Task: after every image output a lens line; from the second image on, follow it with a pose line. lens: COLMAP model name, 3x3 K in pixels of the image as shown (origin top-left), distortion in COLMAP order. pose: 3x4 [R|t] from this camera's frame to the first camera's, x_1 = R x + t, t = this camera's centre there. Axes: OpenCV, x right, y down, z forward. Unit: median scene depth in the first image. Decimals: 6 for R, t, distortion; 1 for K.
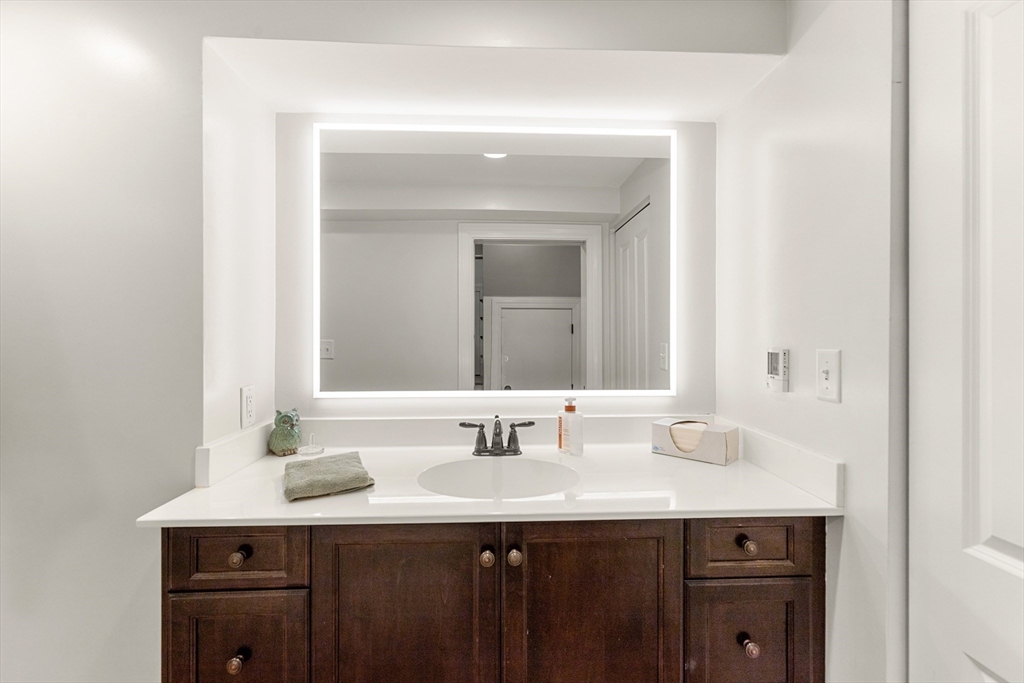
lens RADIAL K [[463.4, 0, 511.4], [0, 463.4, 338.2], [0, 0, 1]] dist [0.004140, 0.000238]
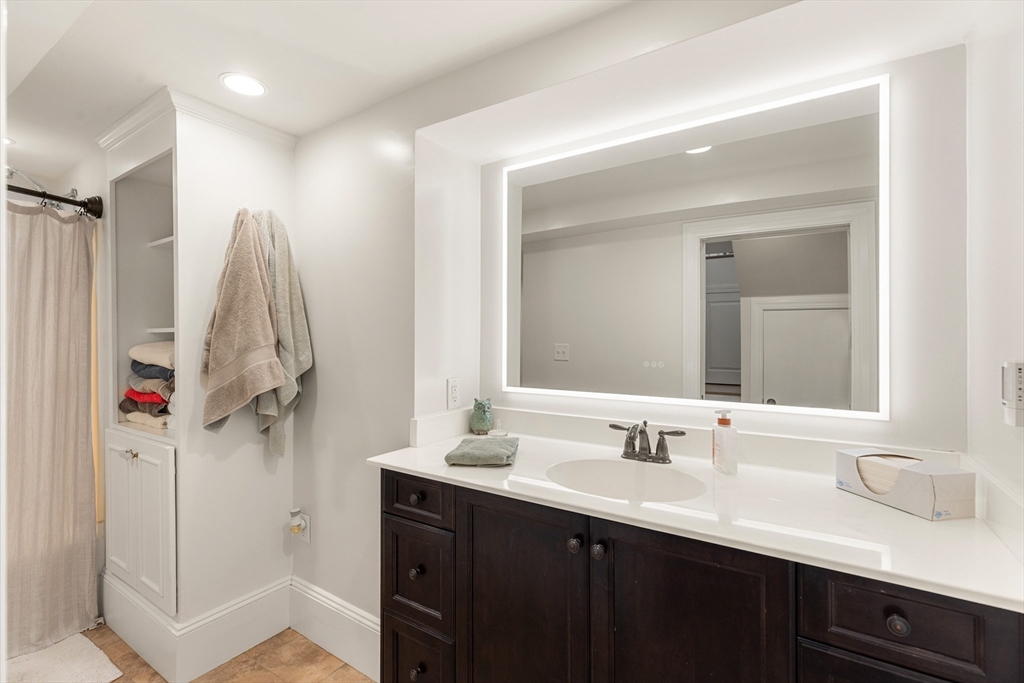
lens RADIAL K [[463.4, 0, 507.9], [0, 463.4, 340.1], [0, 0, 1]] dist [0.004140, 0.000238]
pose [[0.811743, 0.002947, -0.584007, 0.313831], [-0.007436, 0.999958, -0.005290, 0.000036], [0.583967, 0.008637, 0.811732, 0.014427]]
